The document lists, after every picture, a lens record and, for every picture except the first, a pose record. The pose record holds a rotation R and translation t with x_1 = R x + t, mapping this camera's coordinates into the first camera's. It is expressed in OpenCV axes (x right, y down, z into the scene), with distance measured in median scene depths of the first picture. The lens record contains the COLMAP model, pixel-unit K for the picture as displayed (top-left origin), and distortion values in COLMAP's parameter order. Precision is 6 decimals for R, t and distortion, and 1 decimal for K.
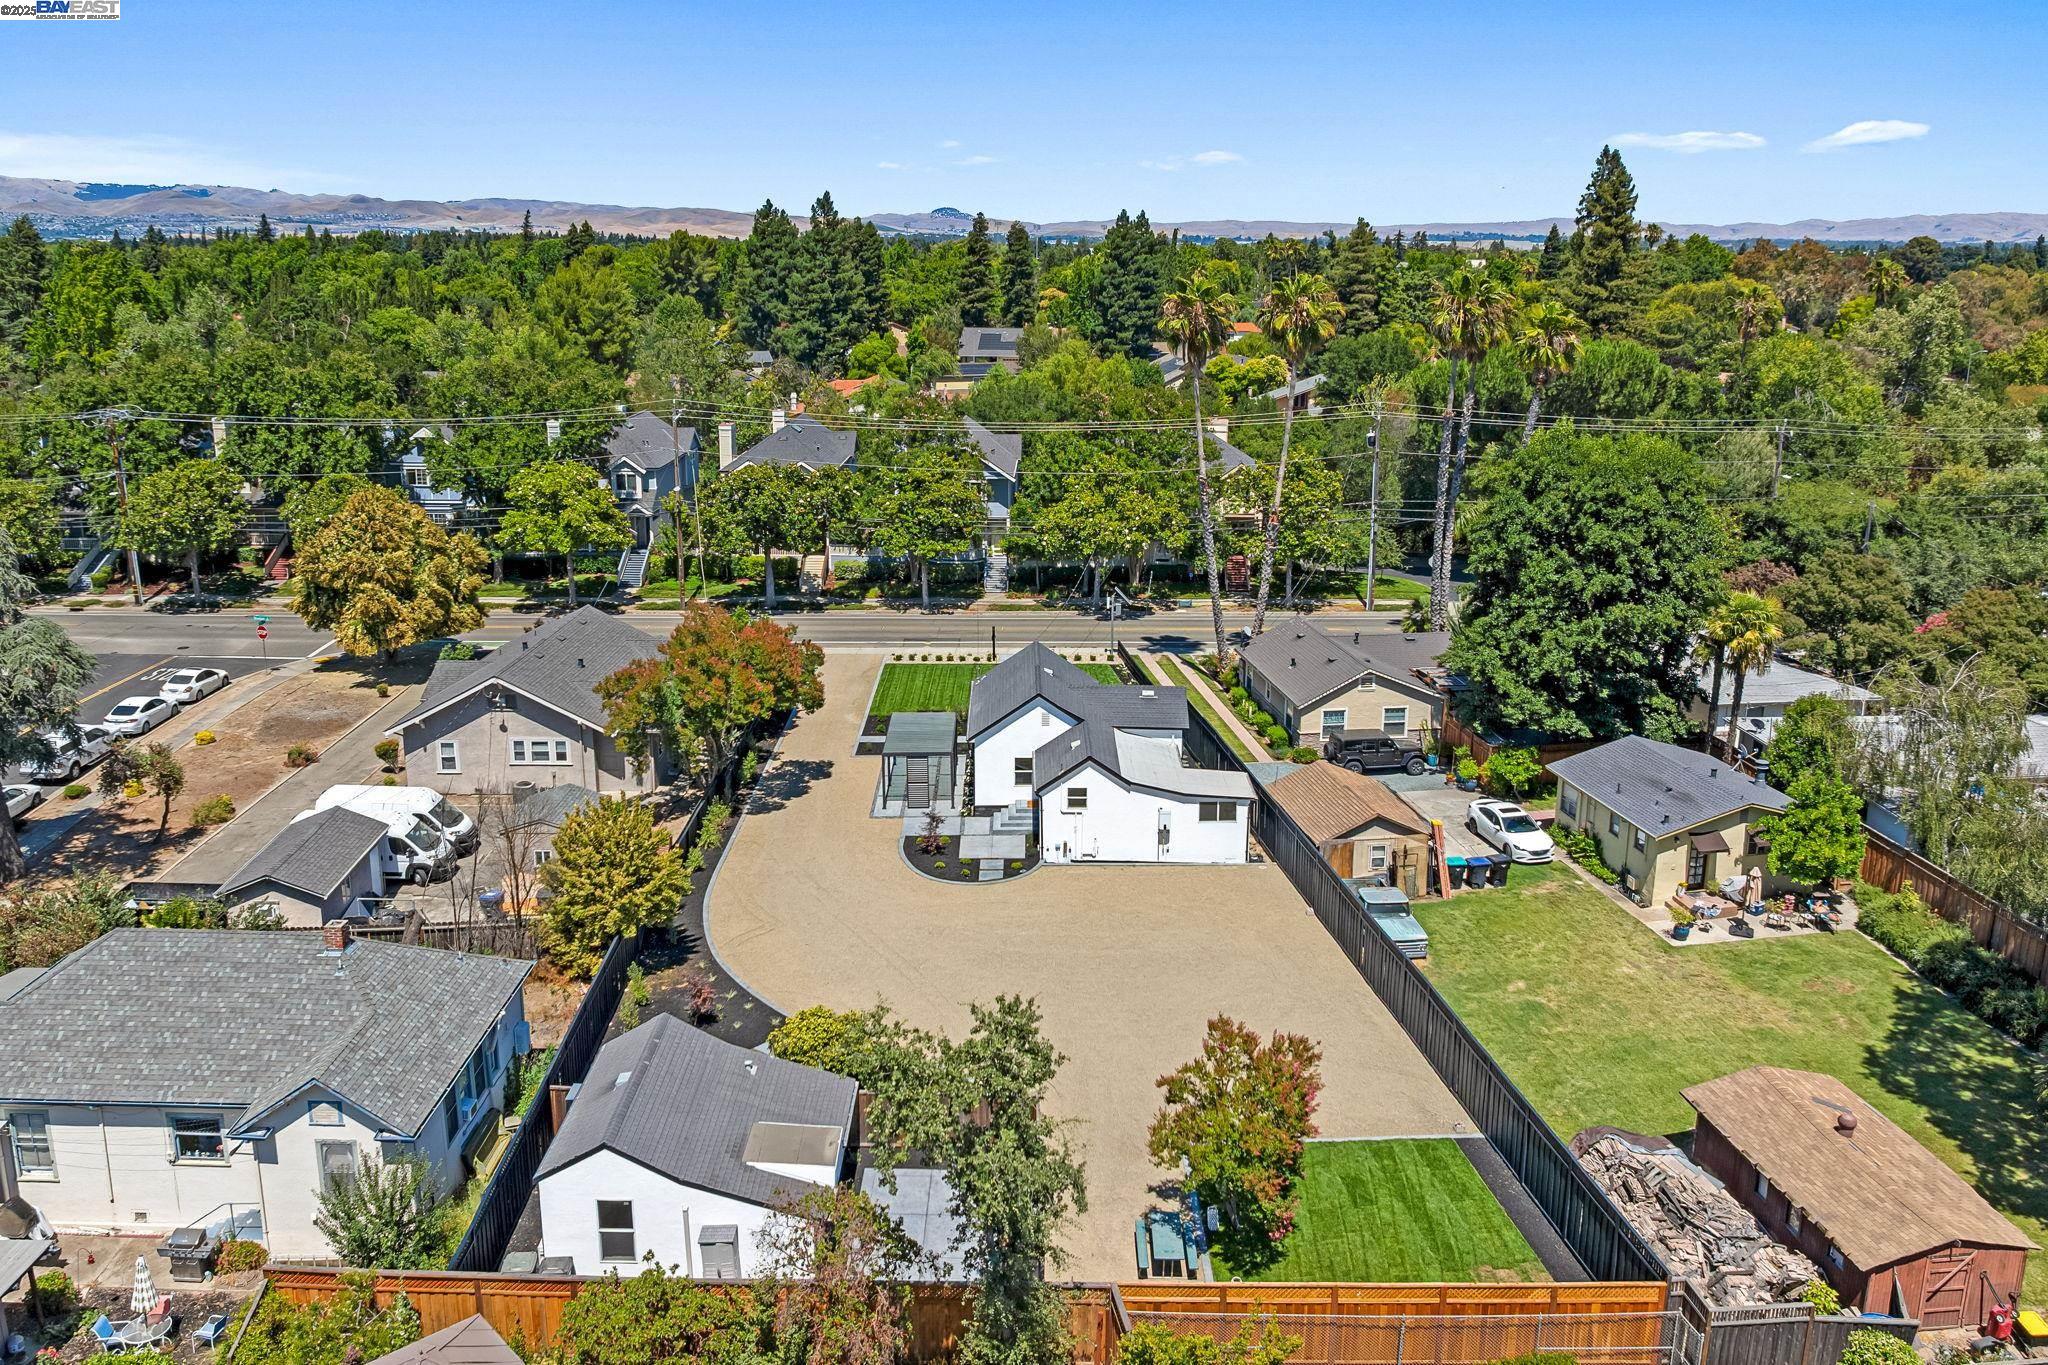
lens RADIAL K [[1632.8, 0, 1021.9], [0, 1632.8, 554.2], [0, 0, 1]] dist [-0.026122, -0.007941]
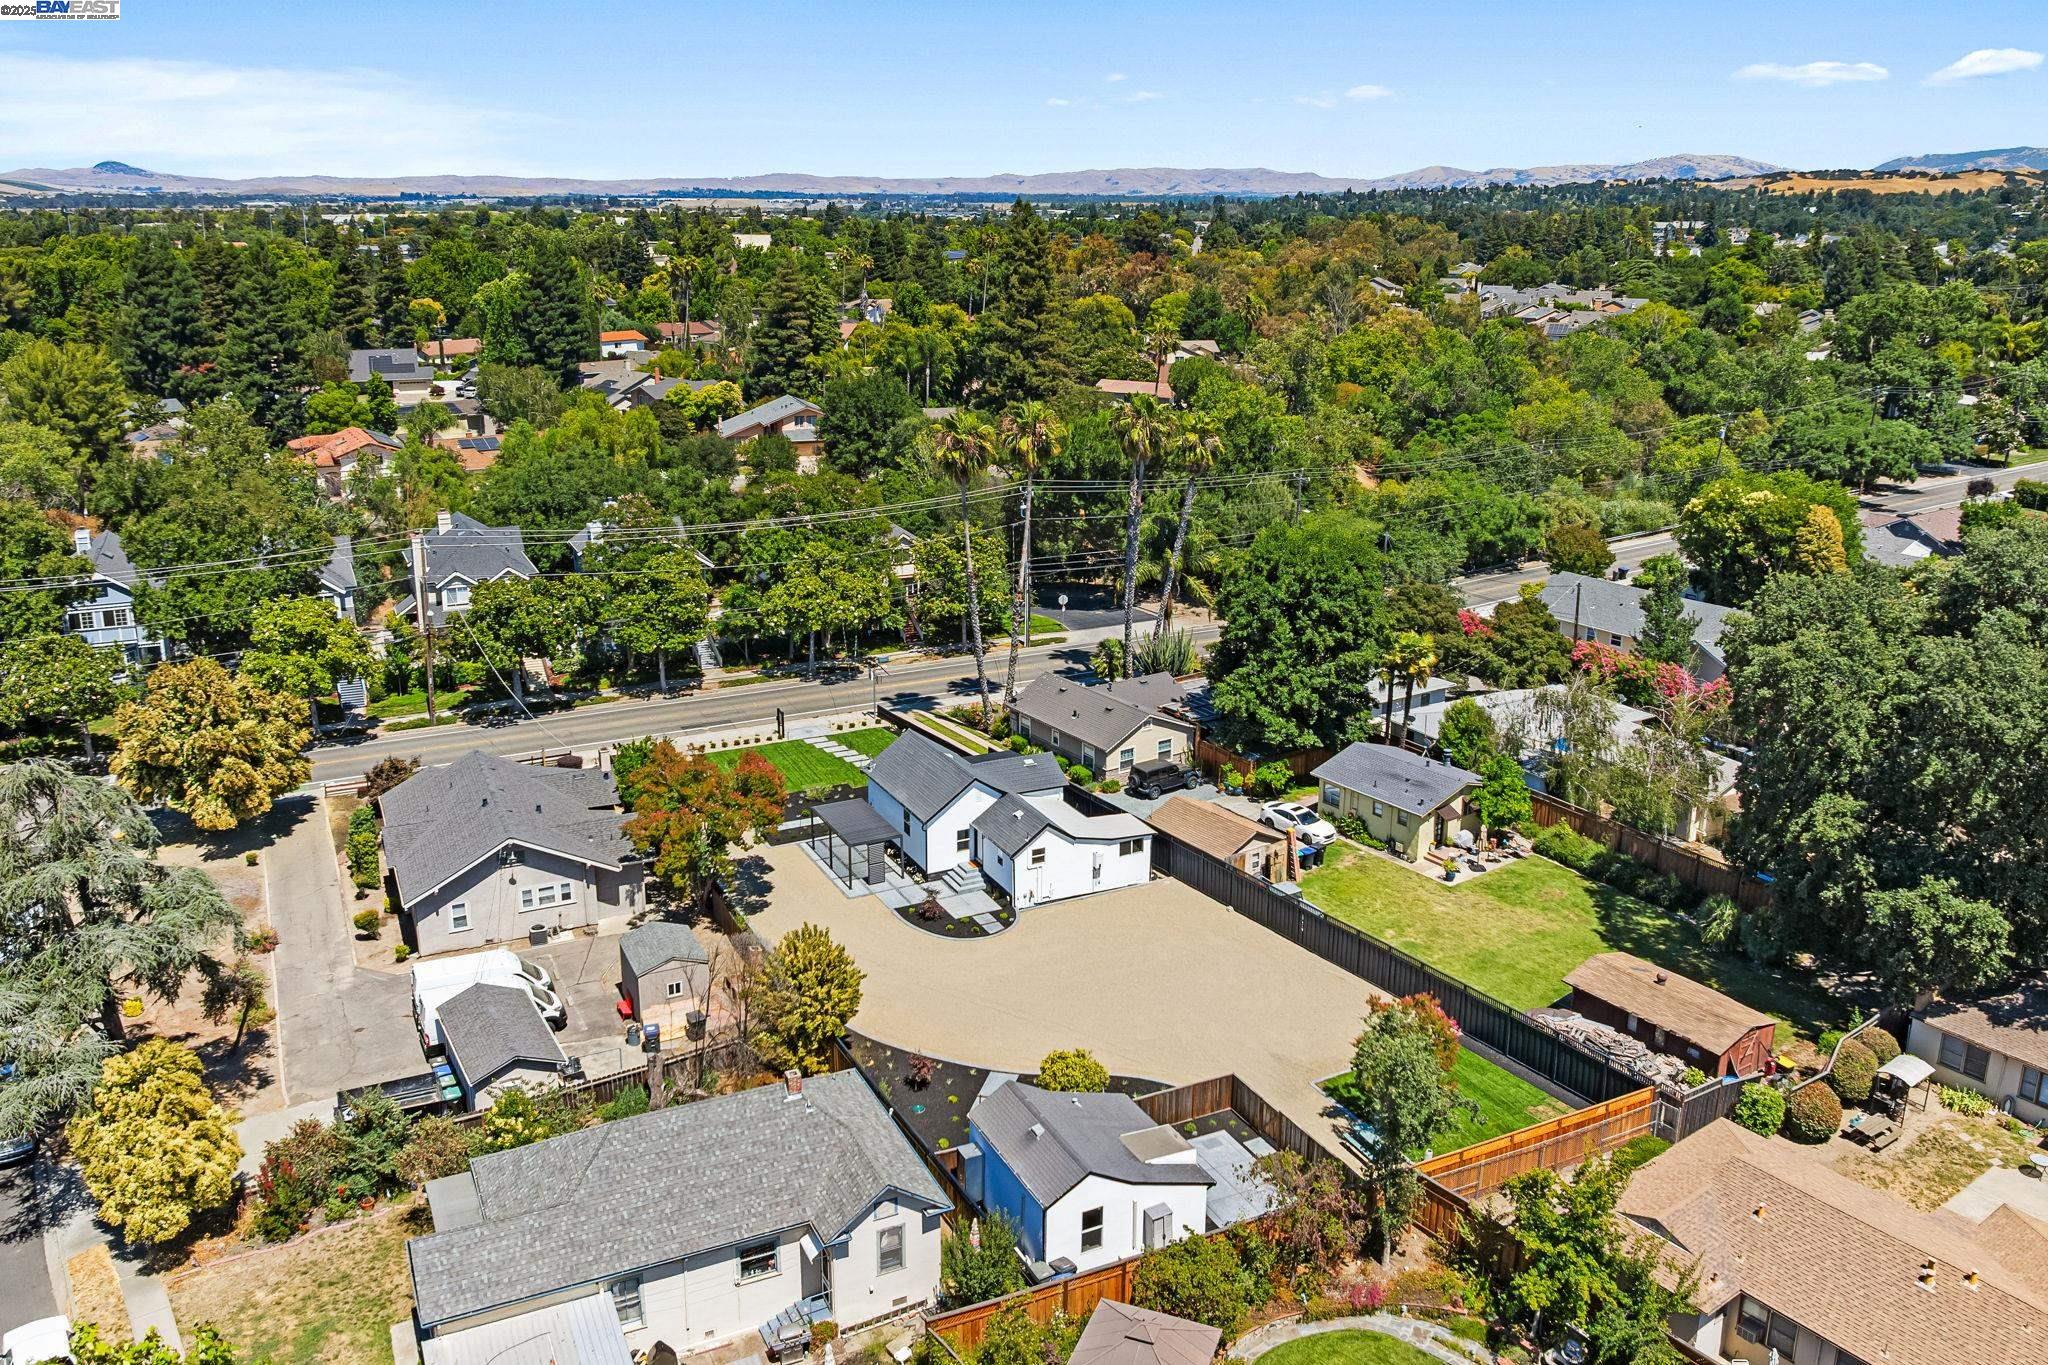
lens RADIAL K [[1632.8, 0, 1021.9], [0, 1632.8, 554.2], [0, 0, 1]] dist [-0.026122, -0.007941]
pose [[0.893201, -0.098142, 0.438817, -0.476755], [0.084864, 0.995146, 0.049827, -0.142228], [-0.441577, -0.007266, 0.897194, -0.149262]]
